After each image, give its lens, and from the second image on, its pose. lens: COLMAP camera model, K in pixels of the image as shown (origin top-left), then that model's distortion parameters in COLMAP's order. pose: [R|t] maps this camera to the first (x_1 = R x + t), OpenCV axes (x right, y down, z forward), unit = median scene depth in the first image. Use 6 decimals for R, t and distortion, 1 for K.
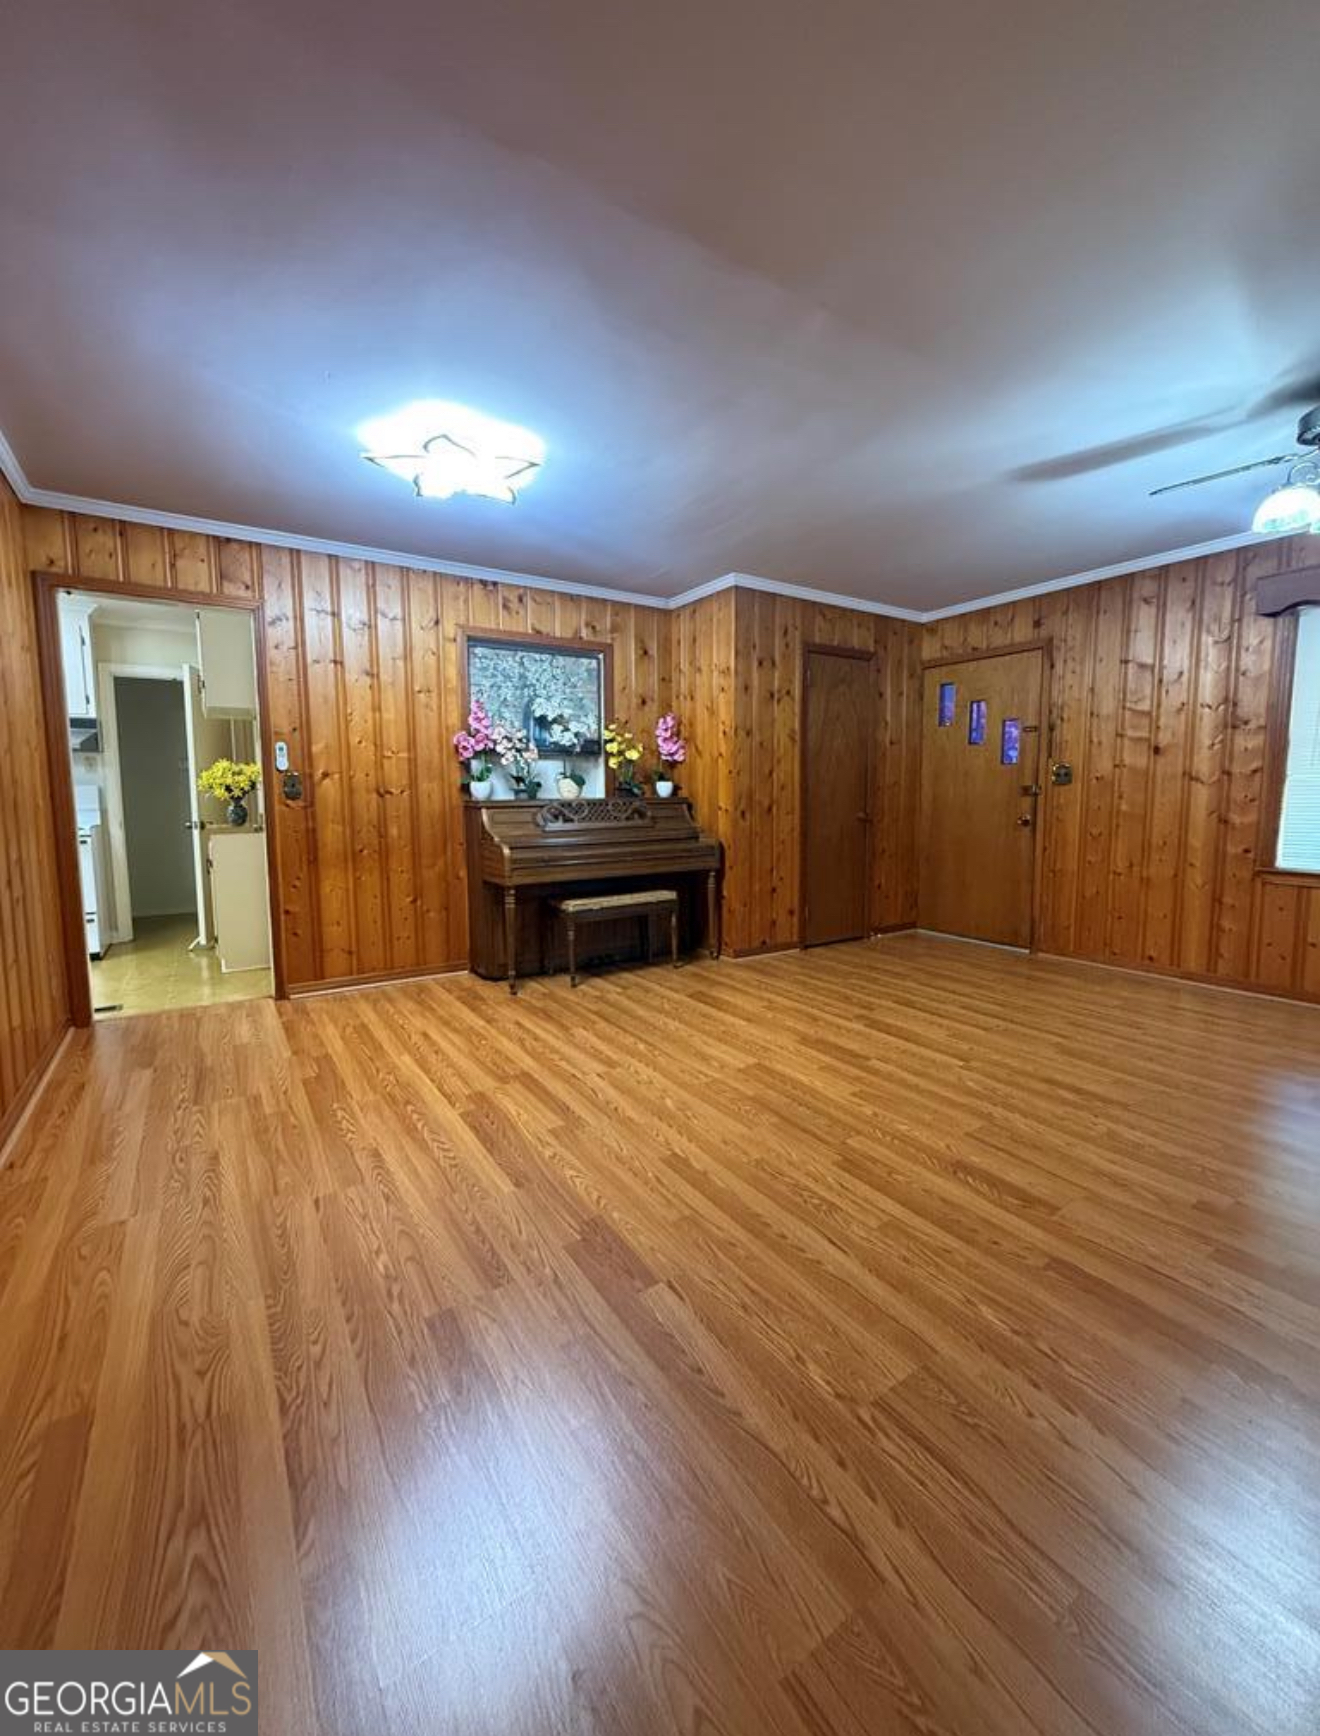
lens RADIAL K [[703.5, 0, 666.3], [0, 703.5, 862.4], [0, 0, 1]] dist [-0.002459, 0.000358]
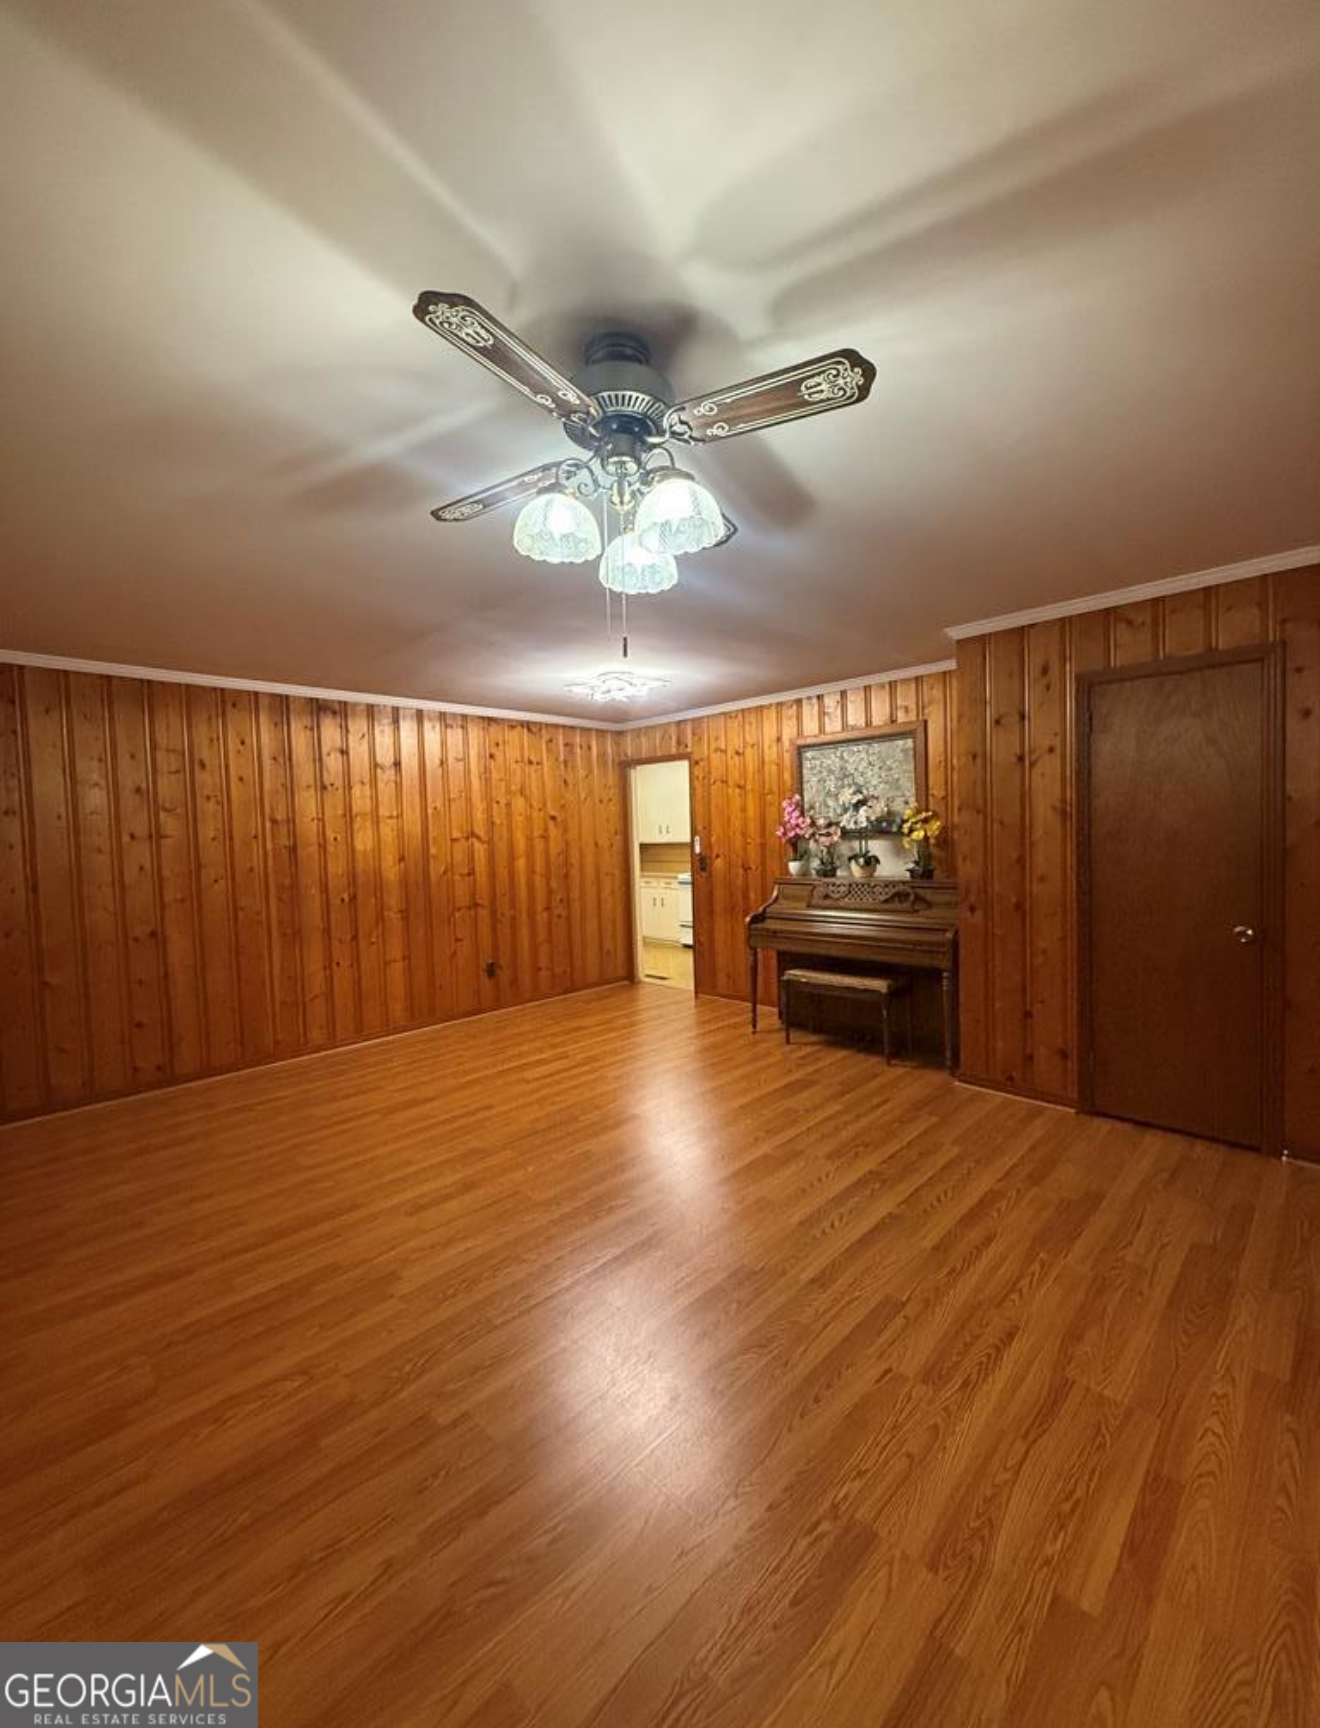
lens RADIAL K [[708.5, 0, 667.2], [0, 708.5, 865.1], [0, 0, 1]] dist [-0.002306, 0.000614]
pose [[0.213191, 0.047419, -0.975859, 0.961440], [-0.064015, 0.997353, 0.034479, -0.145210], [0.974911, 0.055119, 0.215663, 0.542451]]
